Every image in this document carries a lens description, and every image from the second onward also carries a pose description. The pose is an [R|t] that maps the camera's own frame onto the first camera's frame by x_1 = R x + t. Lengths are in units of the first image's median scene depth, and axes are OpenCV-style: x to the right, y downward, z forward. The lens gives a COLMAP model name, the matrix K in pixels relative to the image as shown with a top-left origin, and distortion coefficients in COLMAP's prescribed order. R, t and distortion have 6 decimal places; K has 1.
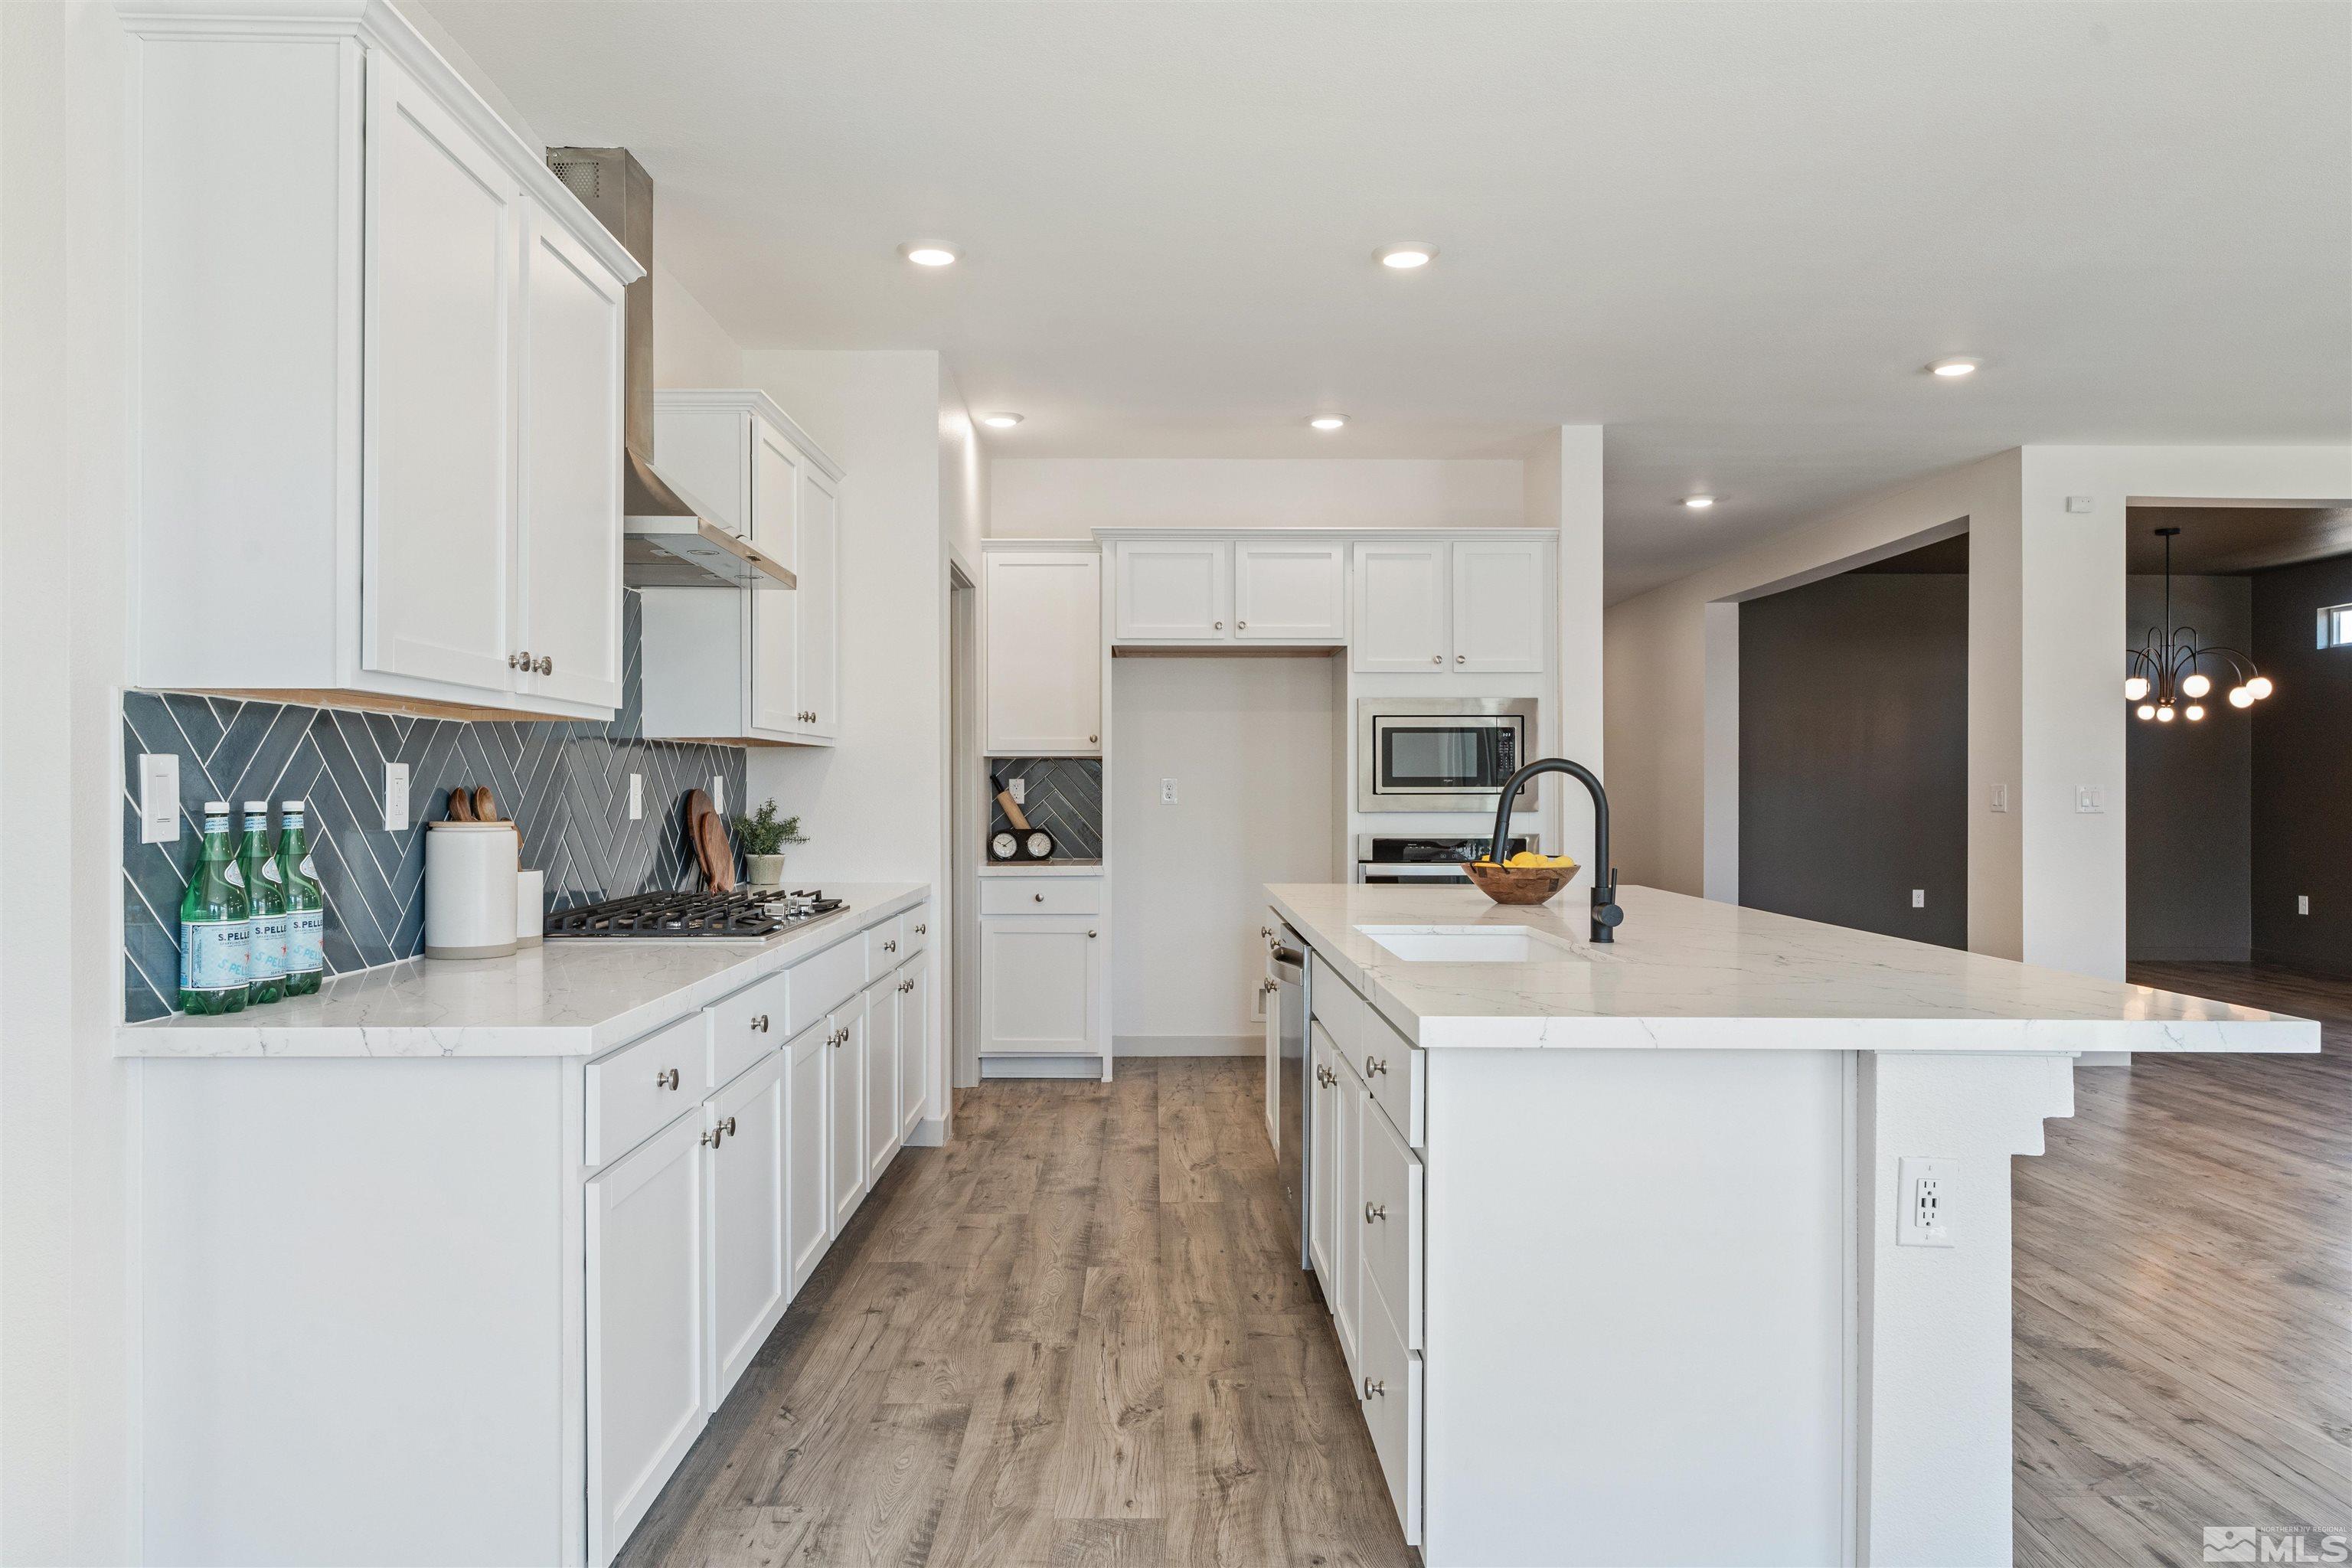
lens RADIAL K [[1551.5, 0, 1157.0], [0, 1551.5, 788.0], [0, 0, 1]] dist [-0.017139, 0.012819]
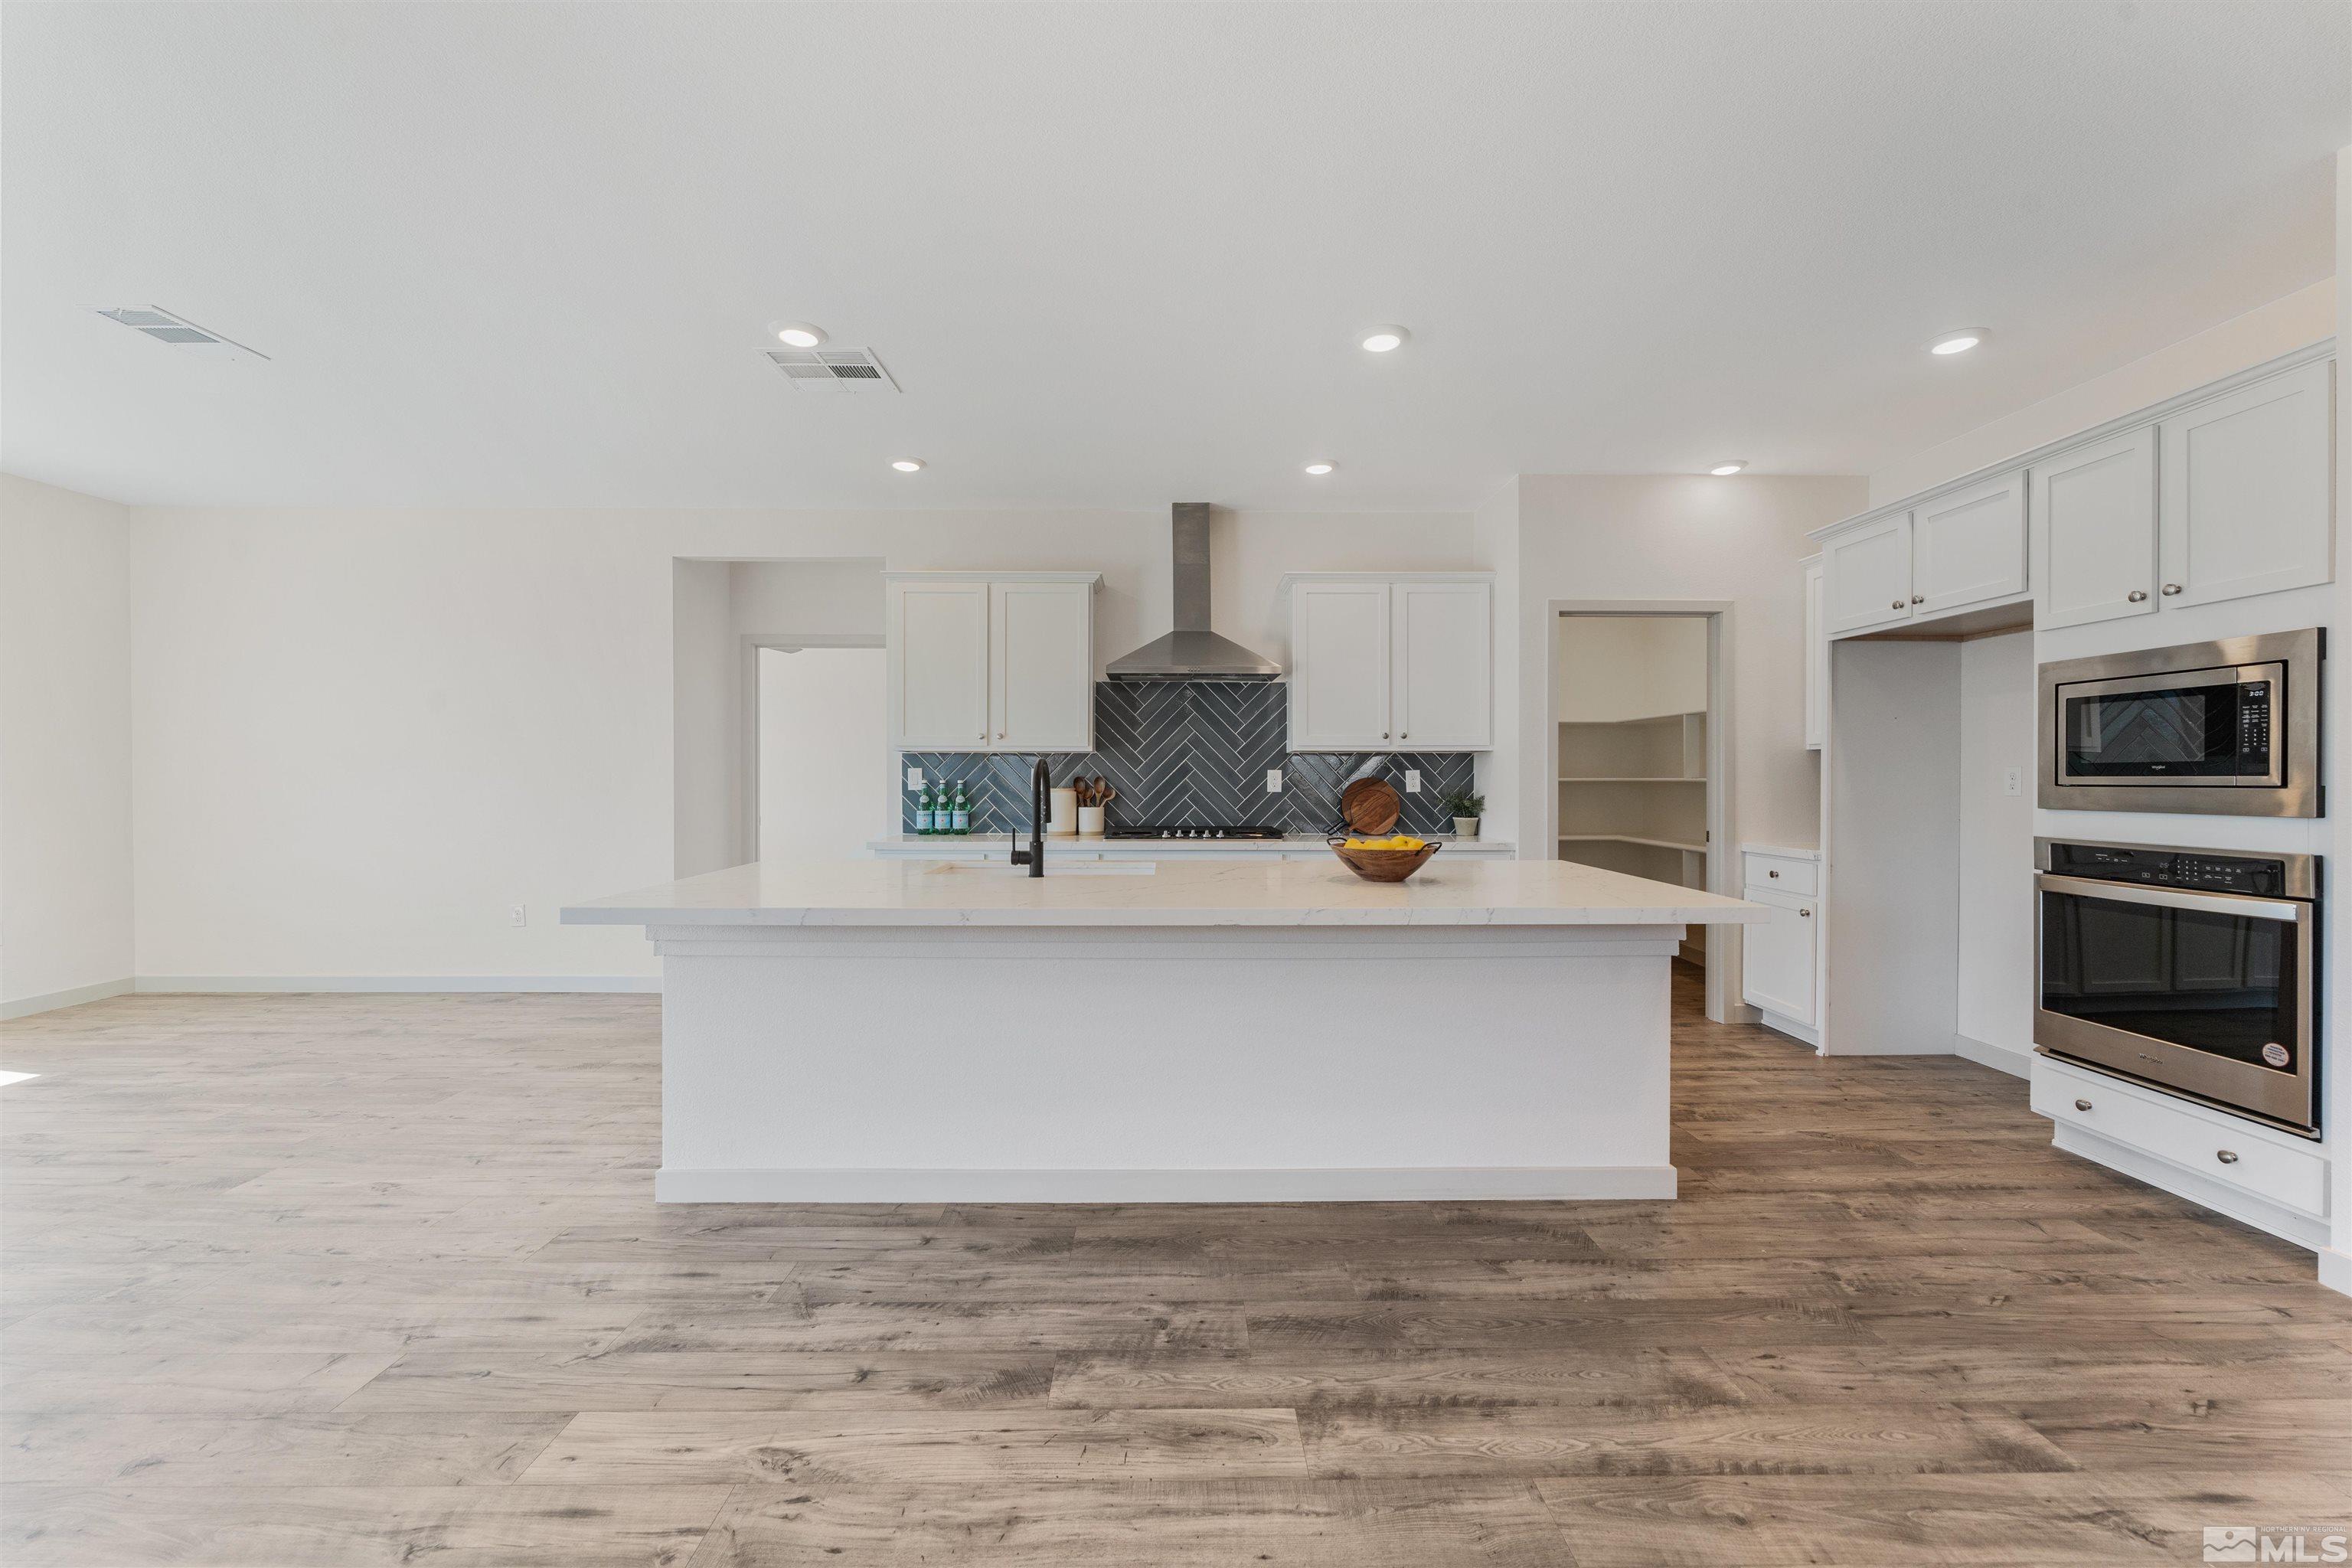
lens RADIAL K [[939.0, 0, 1170.5], [0, 939.0, 775.2], [0, 0, 1]] dist [-0.002898, 0.000179]
pose [[0.004438, -0.001675, -0.999989, 0.814454], [-0.001375, 0.999998, -0.001681, -0.000060], [0.999989, 0.001383, 0.004435, 0.748438]]
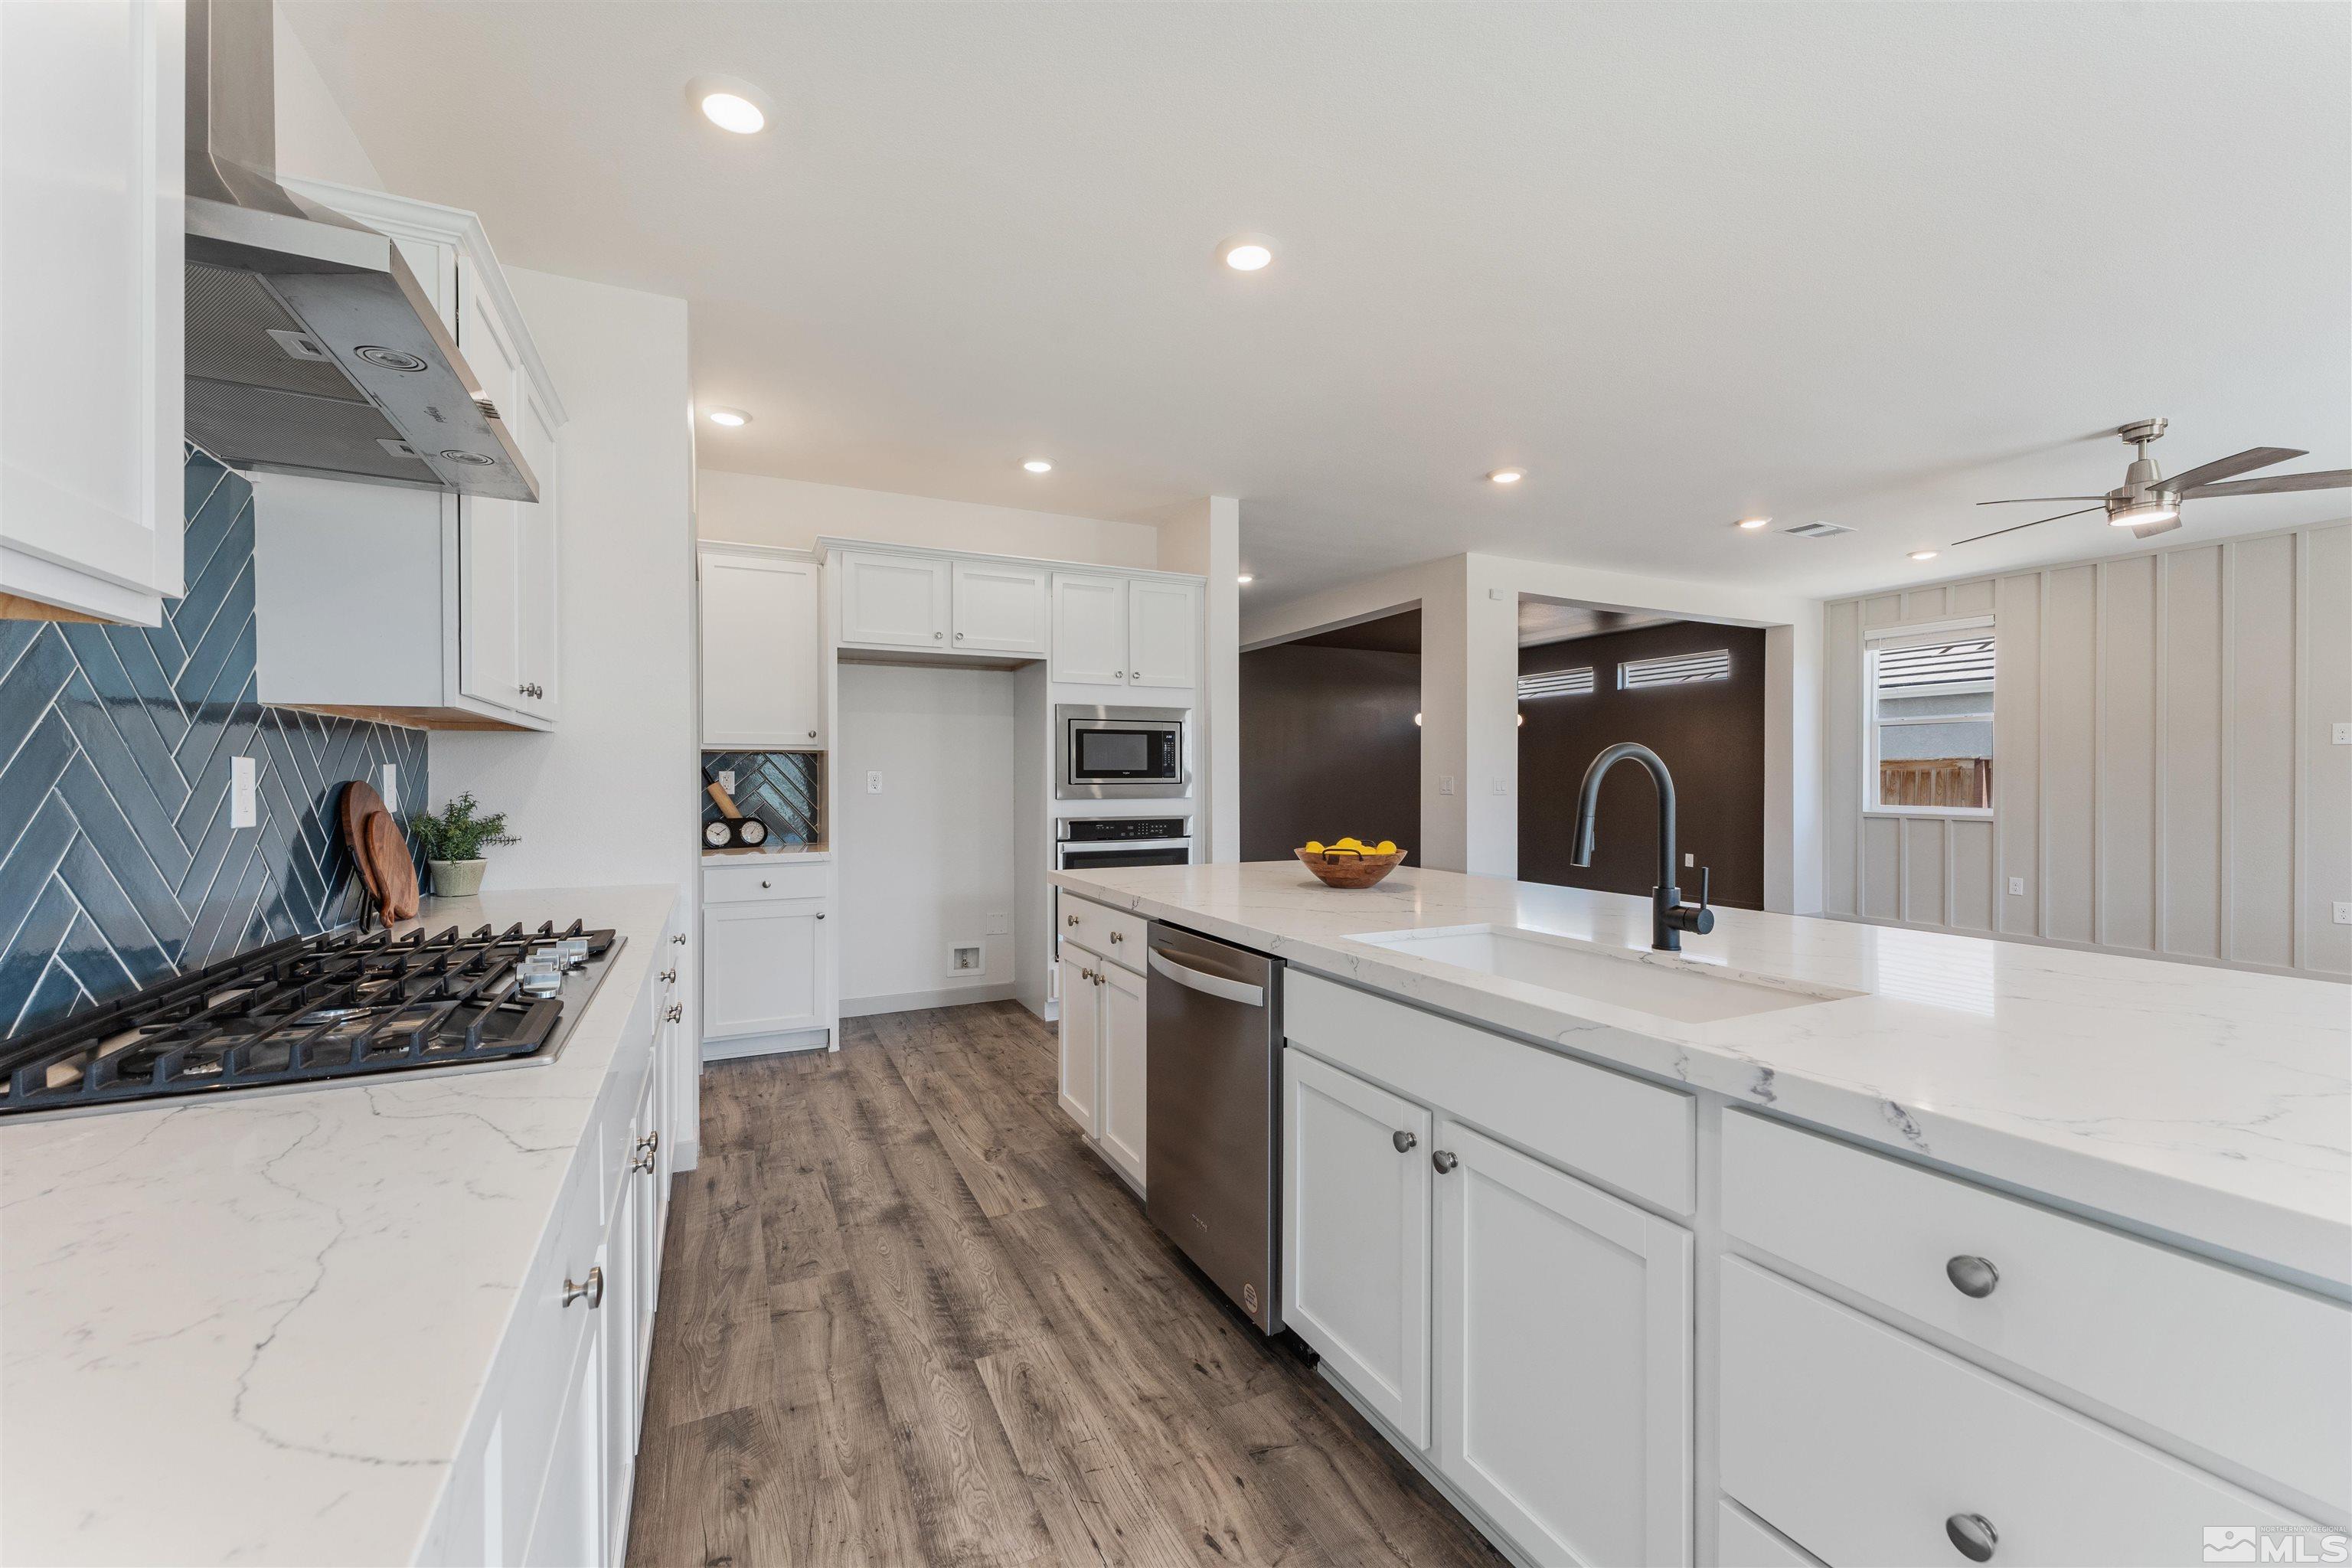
lens RADIAL K [[939.0, 0, 1173.9], [0, 939.0, 784.0], [0, 0, 1]] dist [-0.002898, 0.000179]
pose [[0.902155, -0.002876, 0.431402, -0.135191], [0.001081, 0.999990, 0.004406, 0.000880], [-0.431411, -0.003509, 0.902149, 0.418313]]
